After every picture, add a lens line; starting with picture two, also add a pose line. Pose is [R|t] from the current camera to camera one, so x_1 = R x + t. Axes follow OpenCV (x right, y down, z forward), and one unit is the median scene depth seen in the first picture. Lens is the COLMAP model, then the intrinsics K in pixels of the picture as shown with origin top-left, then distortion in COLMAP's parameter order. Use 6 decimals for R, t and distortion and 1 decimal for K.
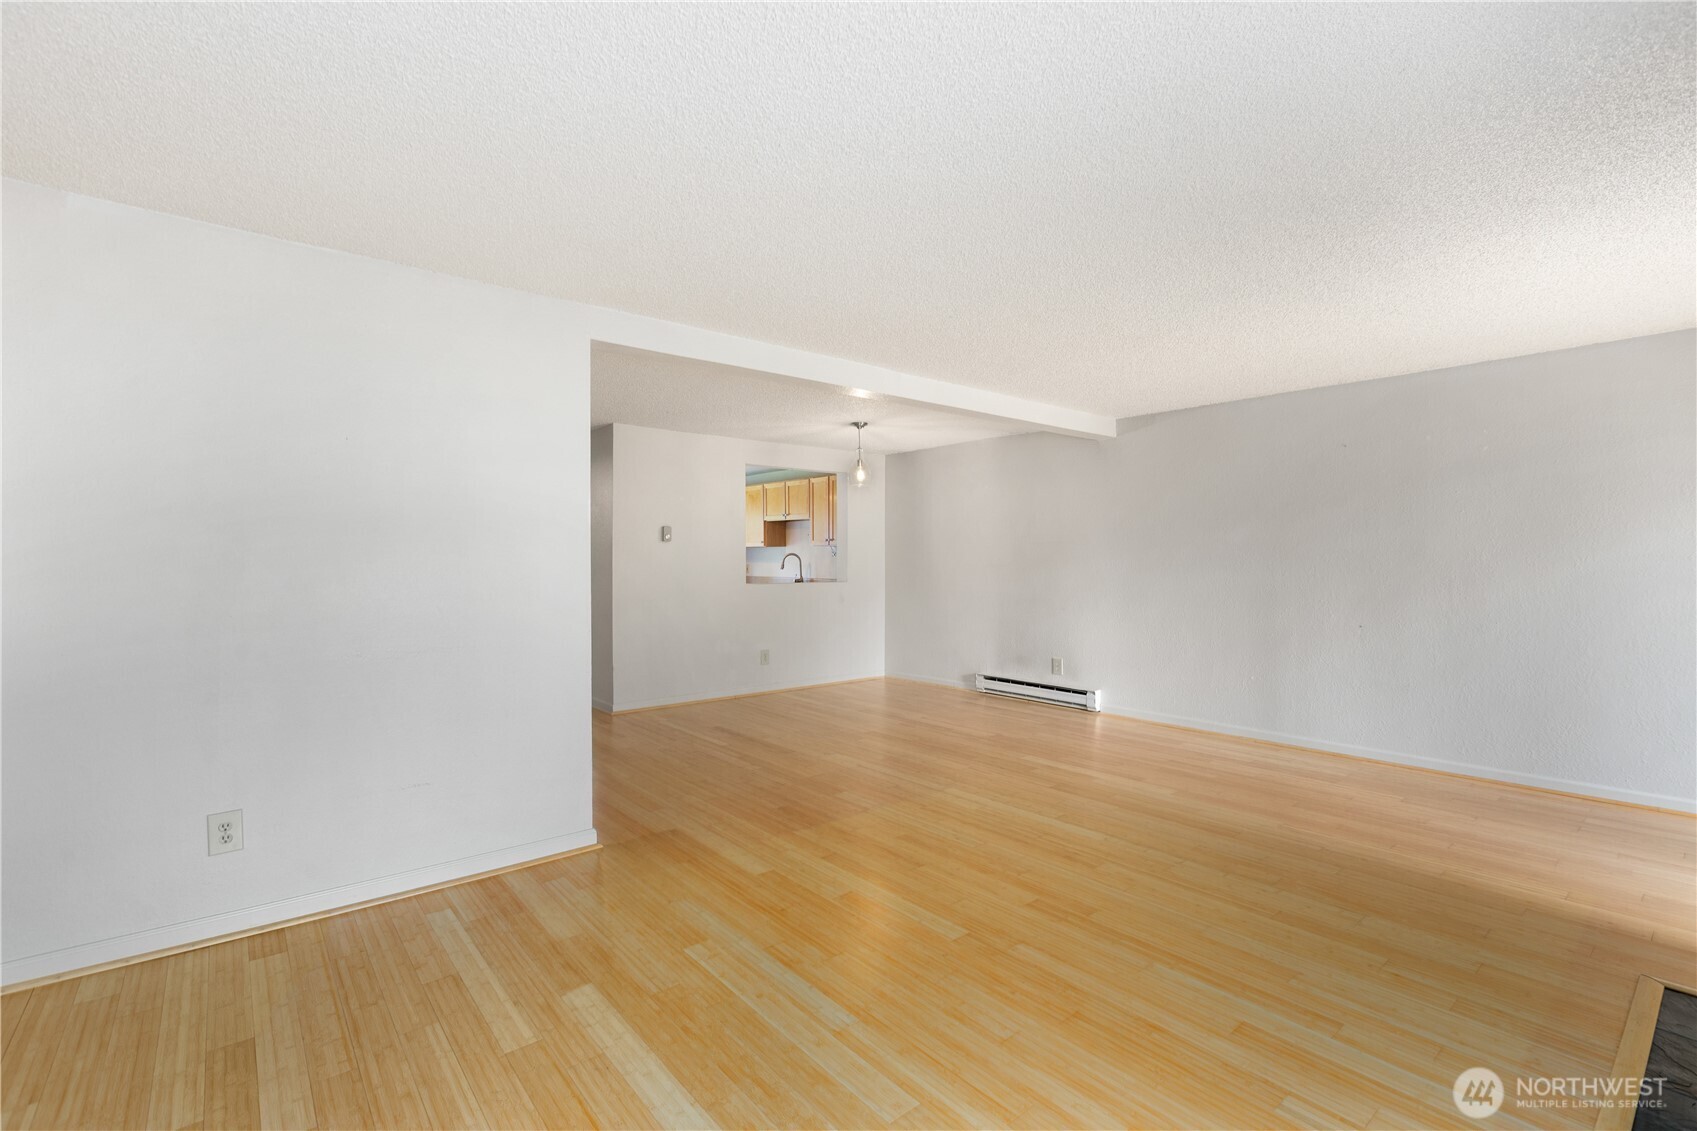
lens RADIAL K [[750.2, 0, 848.5], [0, 750.2, 565.5], [0, 0, 1]] dist [-0.003239, -0.000653]
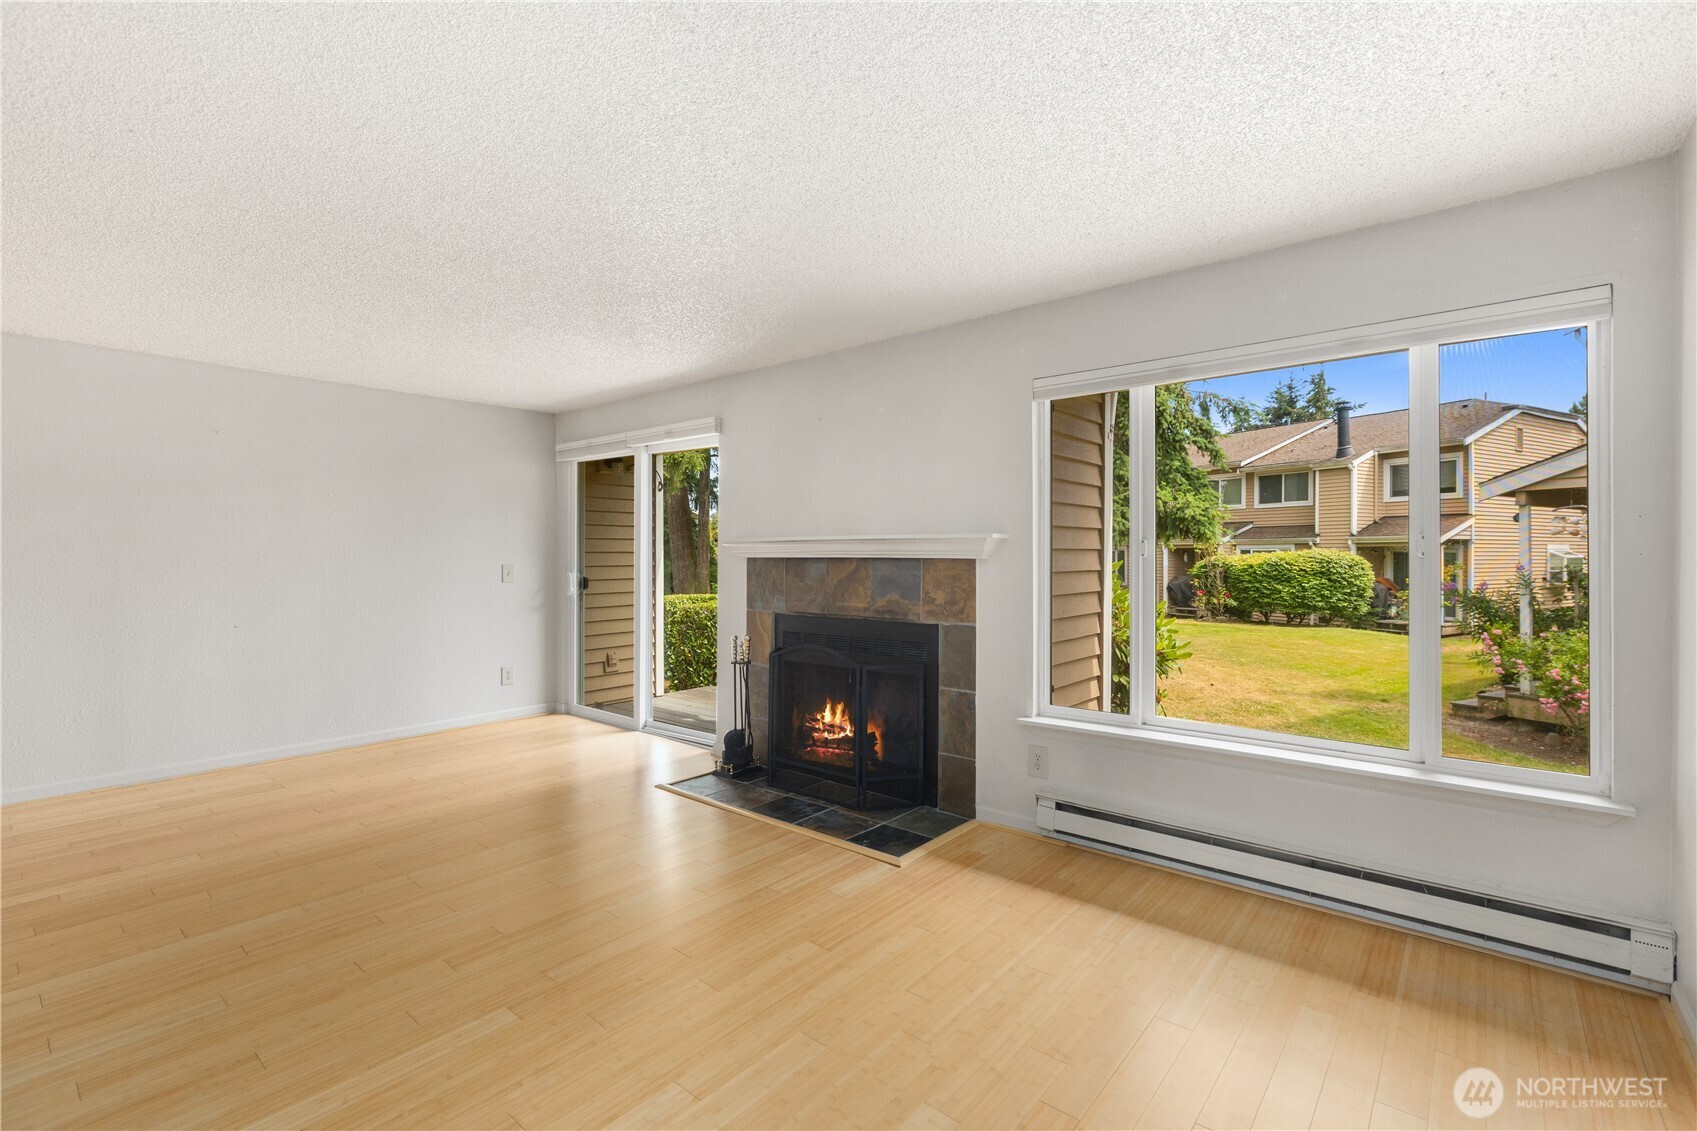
lens RADIAL K [[758.7, 0, 844.8], [0, 758.7, 555.7], [0, 0, 1]] dist [0.000317, -0.000009]
pose [[-0.176867, -0.001234, 0.984234, -0.529001], [0.006034, 0.999979, 0.002338, -0.004613], [-0.984216, 0.006352, -0.176856, 0.565488]]
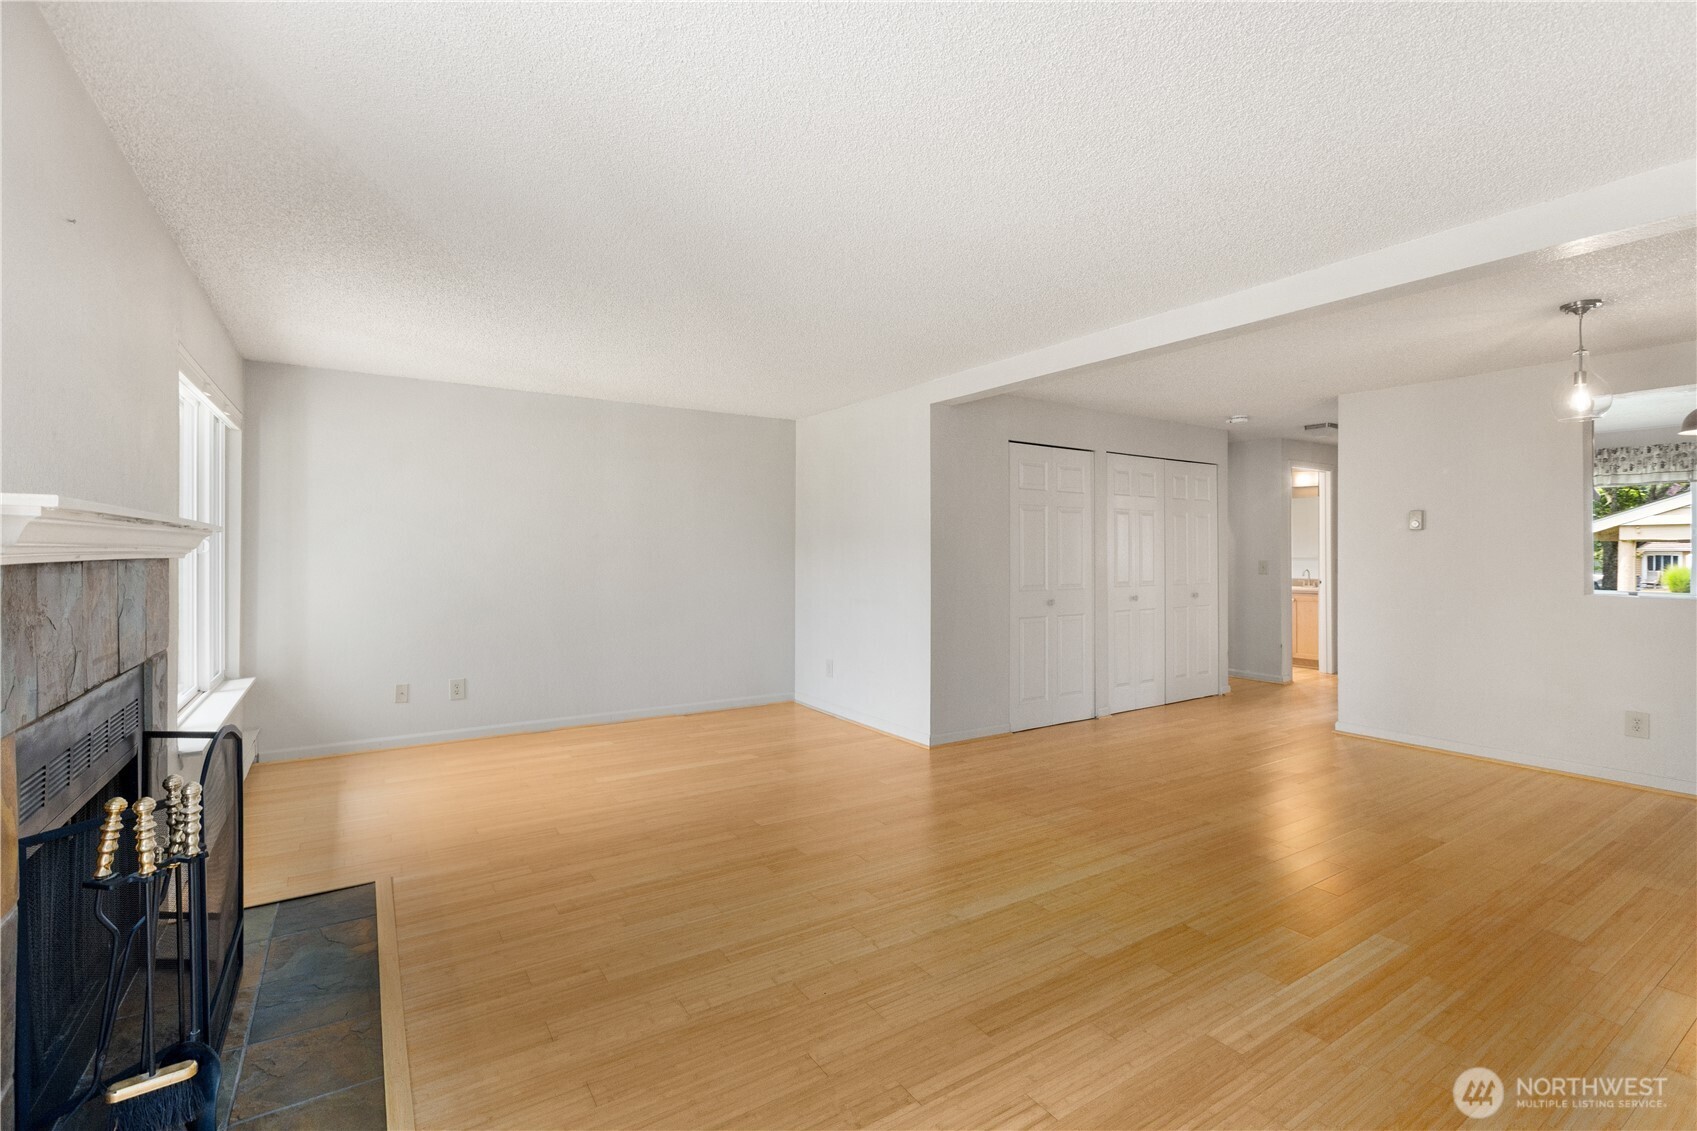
lens RADIAL K [[759.4, 0, 837.1], [0, 759.4, 549.1], [0, 0, 1]] dist [-0.003498, -0.000648]
pose [[-0.126347, -0.002657, -0.991982, 1.108922], [-0.006849, 0.999975, -0.001806, -0.010896], [0.991962, 0.006566, -0.126362, 0.954075]]
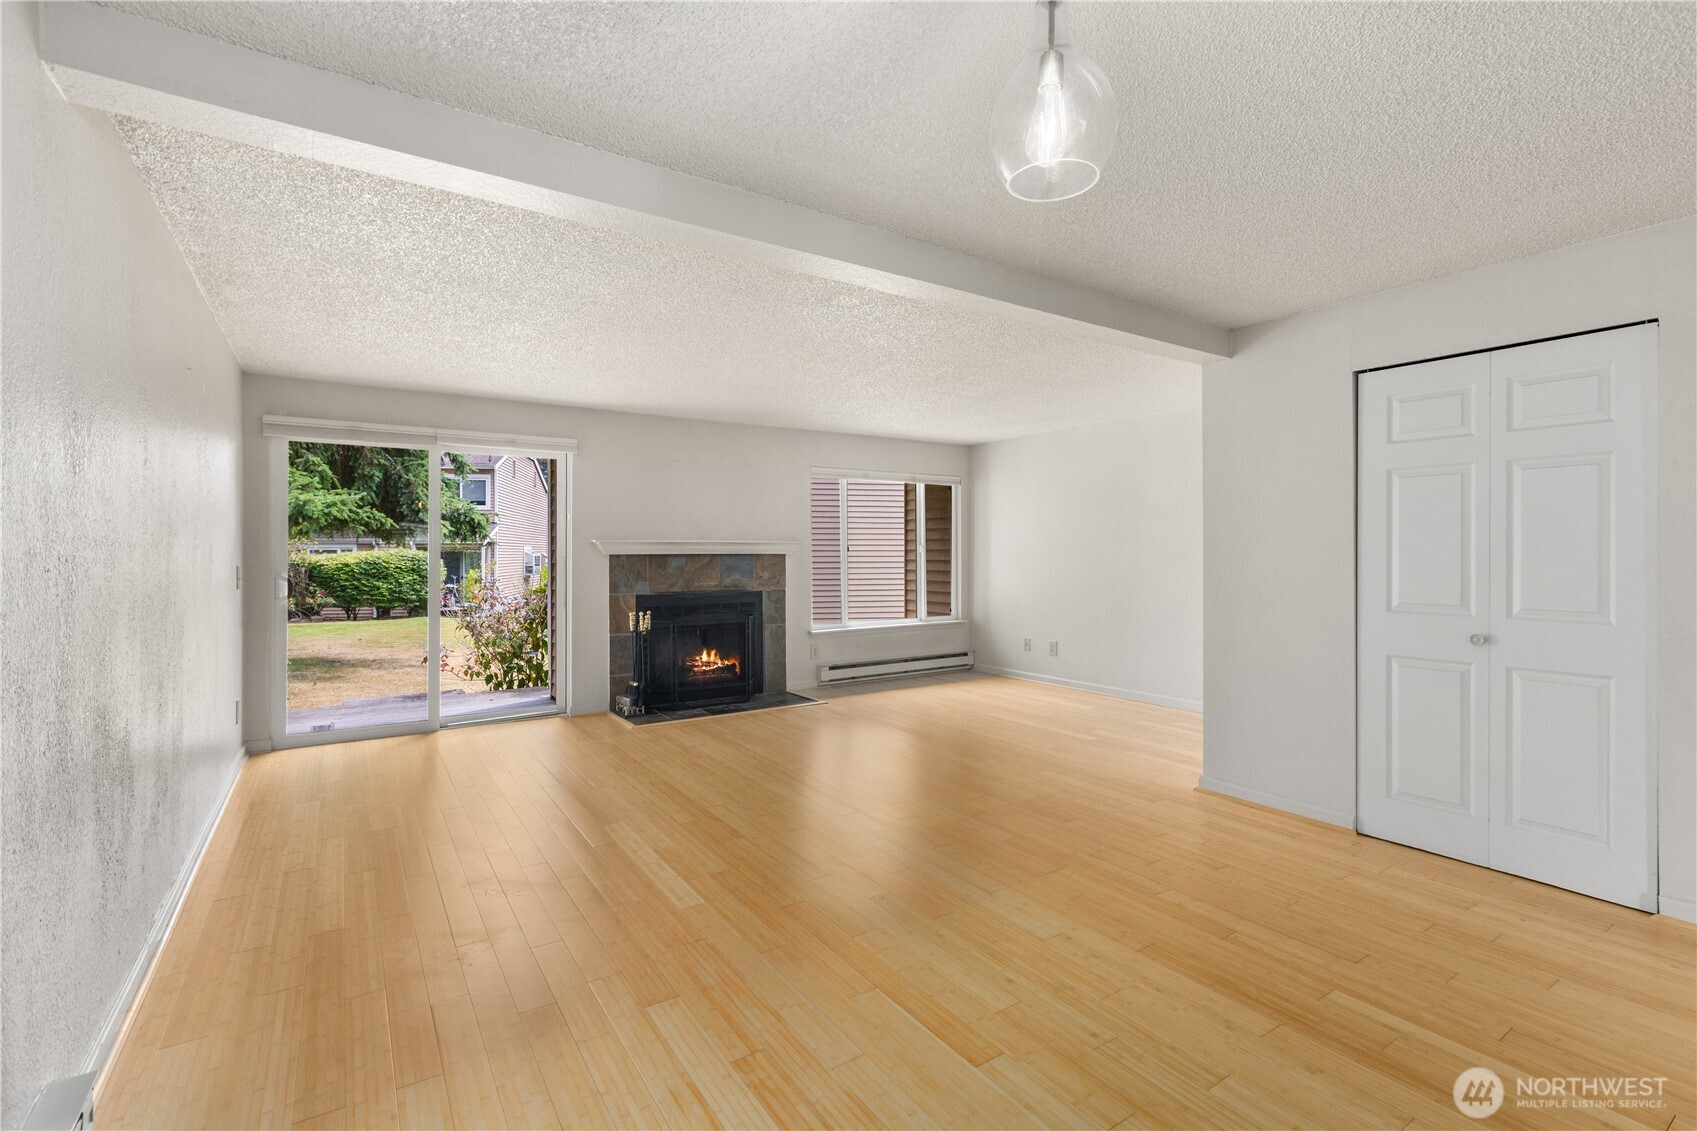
lens RADIAL K [[758.7, 0, 844.8], [0, 758.7, 555.7], [0, 0, 1]] dist [0.000317, -0.000009]
pose [[-0.993856, 0.003054, 0.110637, 0.084809], [0.004210, 0.999939, 0.010216, -0.011906], [-0.110599, 0.010619, -0.993808, 2.144563]]
